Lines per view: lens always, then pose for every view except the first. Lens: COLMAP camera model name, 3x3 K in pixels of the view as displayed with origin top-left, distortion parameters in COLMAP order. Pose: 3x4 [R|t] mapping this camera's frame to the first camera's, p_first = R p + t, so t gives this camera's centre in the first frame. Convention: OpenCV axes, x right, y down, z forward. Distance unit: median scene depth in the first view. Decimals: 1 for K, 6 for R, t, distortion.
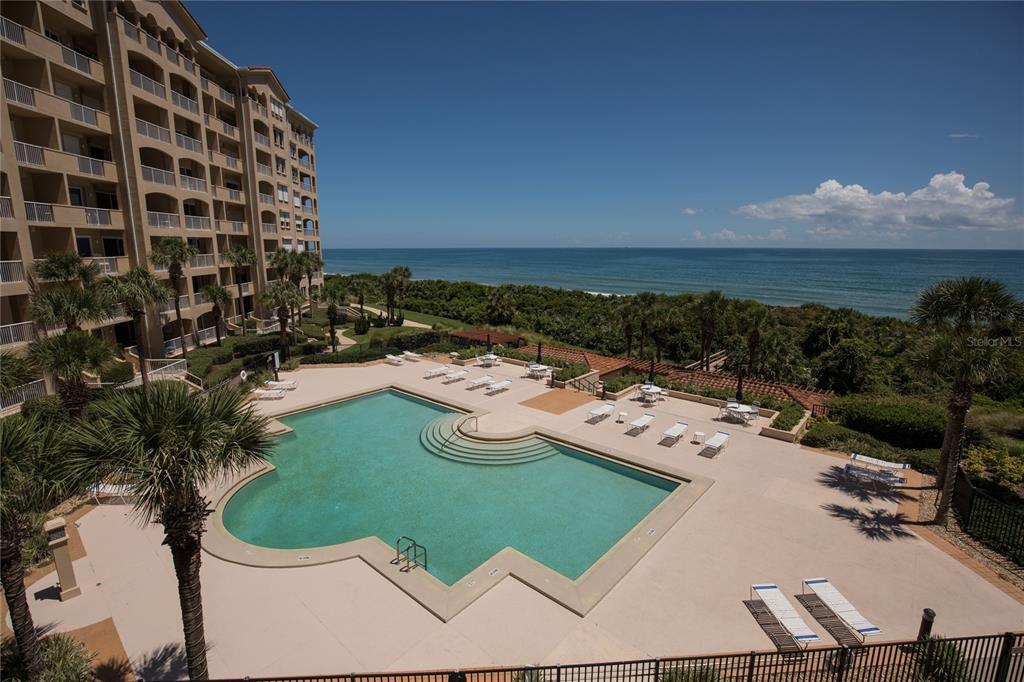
lens RADIAL K [[487.6, 0, 495.3], [0, 487.6, 329.0], [0, 0, 1]] dist [-0.007682, -0.000375]
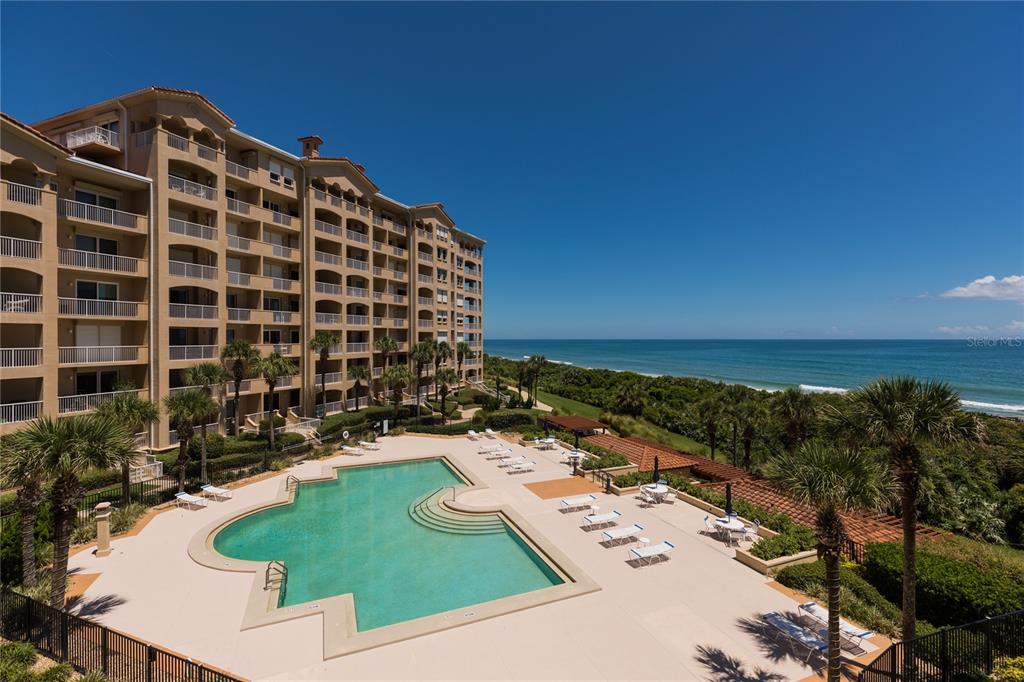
lens RADIAL K [[463.3, 0, 524.2], [0, 463.3, 343.9], [0, 0, 1]] dist [0.001887, -0.001172]
pose [[0.904832, 0.009375, -0.425666, 0.336087], [-0.075229, 0.987548, -0.138163, -0.007272], [0.419070, 0.157037, 0.894270, 0.037644]]
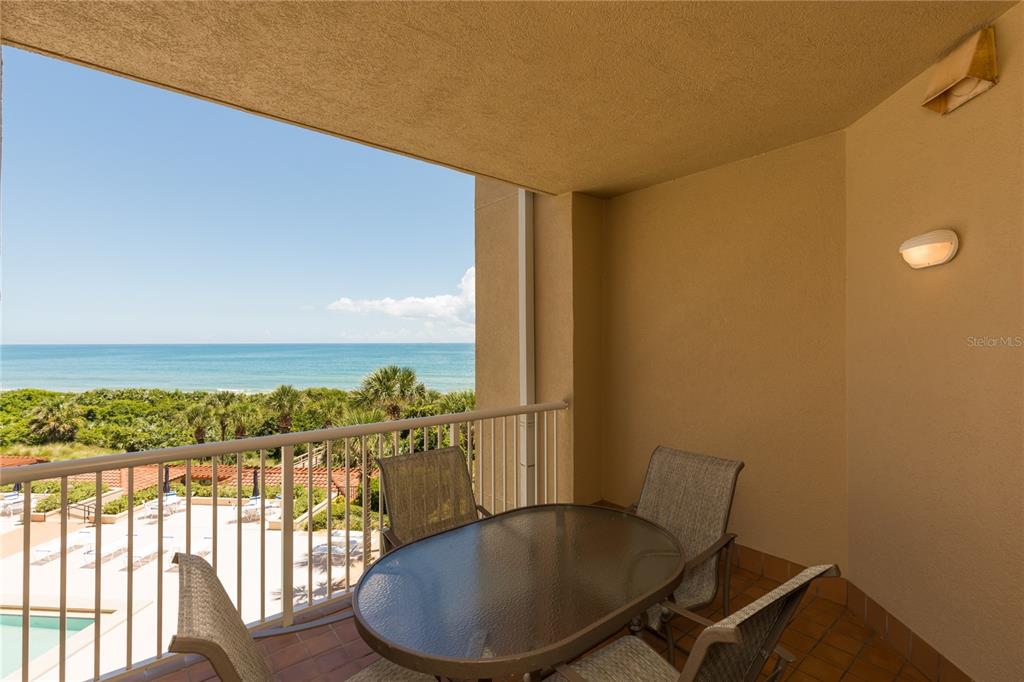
lens RADIAL K [[463.3, 0, 521.9], [0, 463.3, 336.2], [0, 0, 1]] dist [0.001887, -0.001172]
pose [[0.791815, 0.008364, 0.610704, 0.226343], [0.102833, 0.983806, -0.146804, 0.012585], [-0.602042, 0.179042, 0.778132, -0.078219]]
